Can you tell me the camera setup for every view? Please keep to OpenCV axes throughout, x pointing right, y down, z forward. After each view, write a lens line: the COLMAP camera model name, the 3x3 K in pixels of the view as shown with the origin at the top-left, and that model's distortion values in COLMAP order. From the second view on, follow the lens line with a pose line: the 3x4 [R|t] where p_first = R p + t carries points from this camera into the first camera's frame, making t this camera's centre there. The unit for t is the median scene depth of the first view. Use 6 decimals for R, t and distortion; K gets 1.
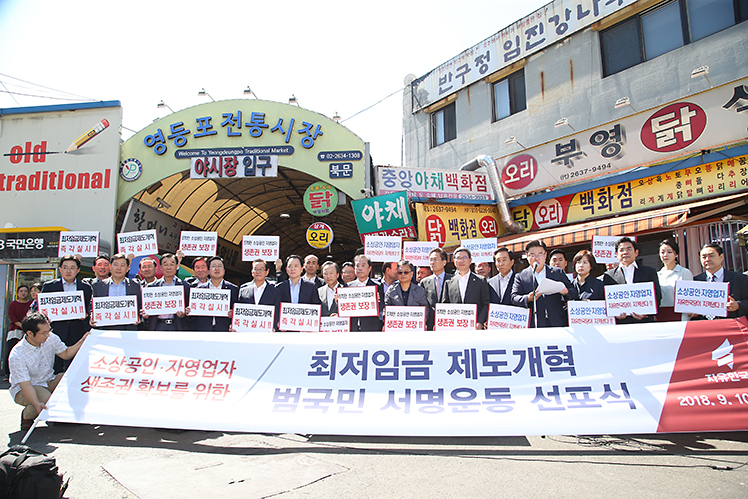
lens RADIAL K [[510.6, 0, 373.4], [0, 510.6, 252.3], [0, 0, 1]] dist [-0.108481, 0.066605]
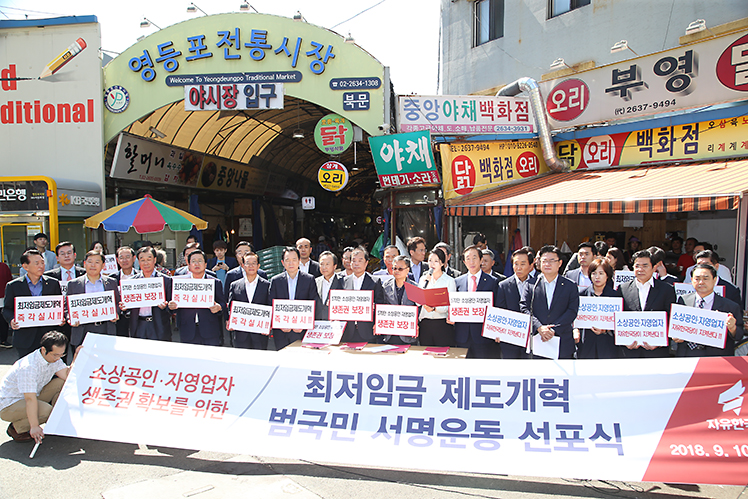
lens RADIAL K [[601.2, 0, 372.3], [0, 601.2, 248.1], [0, 0, 1]] dist [-0.062157, 0.089011]
pose [[0.997824, 0.009450, -0.065260, 0.031942], [0.002868, 0.982523, 0.186122, -0.104024], [0.065879, -0.185904, 0.980357, -0.043460]]
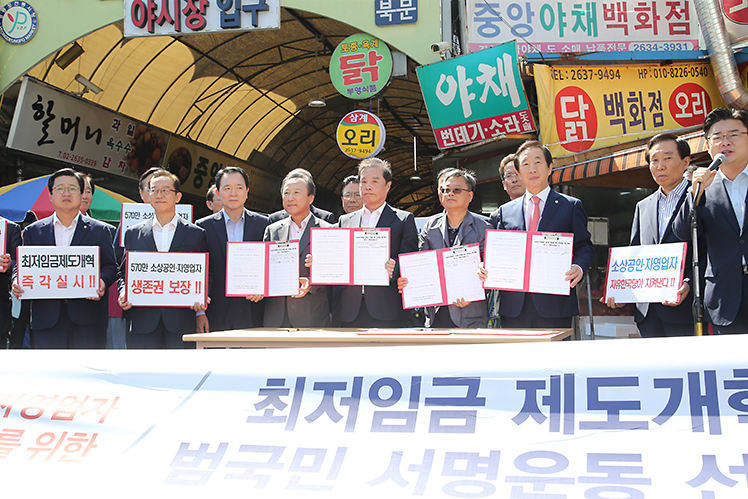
lens RADIAL K [[866.9, 0, 377.9], [0, 866.9, 246.0], [0, 0, 1]] dist [0.118166, 0.031434]
pose [[0.987576, -0.013710, -0.156540, 0.056982], [0.027991, 0.995603, 0.089393, 0.002883], [0.154626, -0.092664, 0.983618, 0.074052]]
